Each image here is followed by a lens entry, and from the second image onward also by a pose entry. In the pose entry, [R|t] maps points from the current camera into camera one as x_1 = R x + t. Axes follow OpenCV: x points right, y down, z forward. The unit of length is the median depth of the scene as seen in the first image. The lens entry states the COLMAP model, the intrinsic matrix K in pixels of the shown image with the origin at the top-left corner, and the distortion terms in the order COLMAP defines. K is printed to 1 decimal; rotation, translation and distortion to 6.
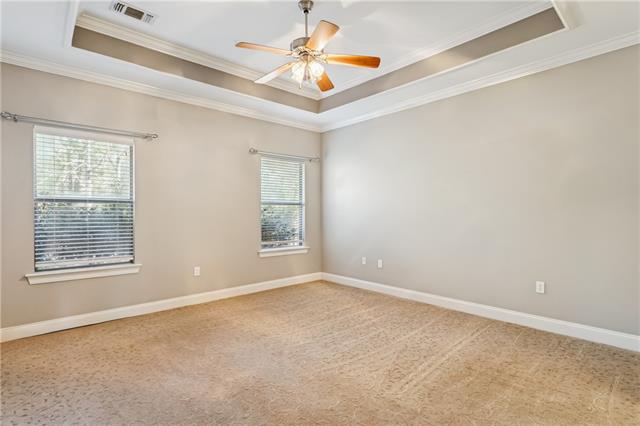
lens RADIAL K [[316.0, 0, 319.3], [0, 316.0, 211.0], [0, 0, 1]] dist [-0.001563, 0.000172]
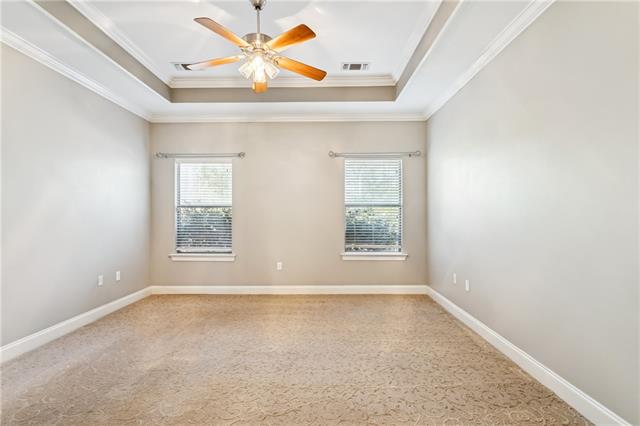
lens RADIAL K [[301.5, 0, 318.1], [0, 301.5, 212.7], [0, 0, 1]] dist [0.000551, 0.000266]
pose [[0.737309, -0.002479, -0.675551, 0.459440], [0.002004, 0.999997, -0.001483, -0.001104], [0.675553, -0.000261, 0.737312, 0.285001]]
